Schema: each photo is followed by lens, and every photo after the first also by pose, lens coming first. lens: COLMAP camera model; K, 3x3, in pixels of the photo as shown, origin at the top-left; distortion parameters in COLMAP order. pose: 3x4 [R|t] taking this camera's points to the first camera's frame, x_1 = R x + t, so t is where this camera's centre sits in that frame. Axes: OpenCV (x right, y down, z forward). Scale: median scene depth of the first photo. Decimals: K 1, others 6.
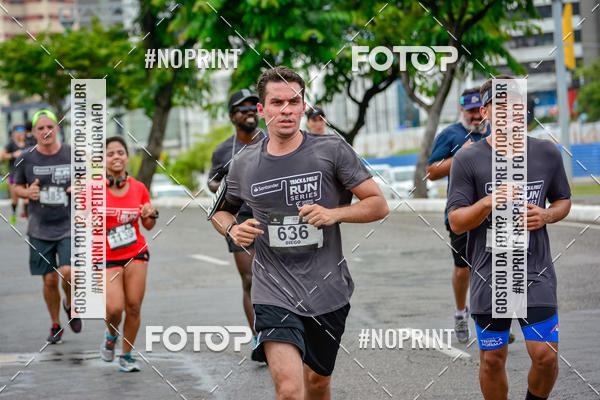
lens RADIAL K [[3963.1, 0, 300.0], [0, 3963.1, 200.0], [0, 0, 1]] dist [1.411933, 31.558122]
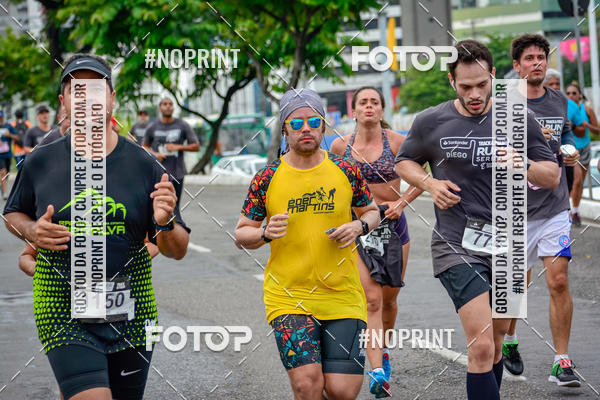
lens RADIAL K [[3646.3, 0, 288.3], [0, 3646.3, 199.0], [0, 0, 1]] dist [0.404967, 8.390051]
pose [[0.999389, 0.002307, 0.034875, -0.004393], [-0.002480, 0.999985, 0.004933, 0.001498], [-0.034863, -0.005017, 0.999379, -0.136289]]
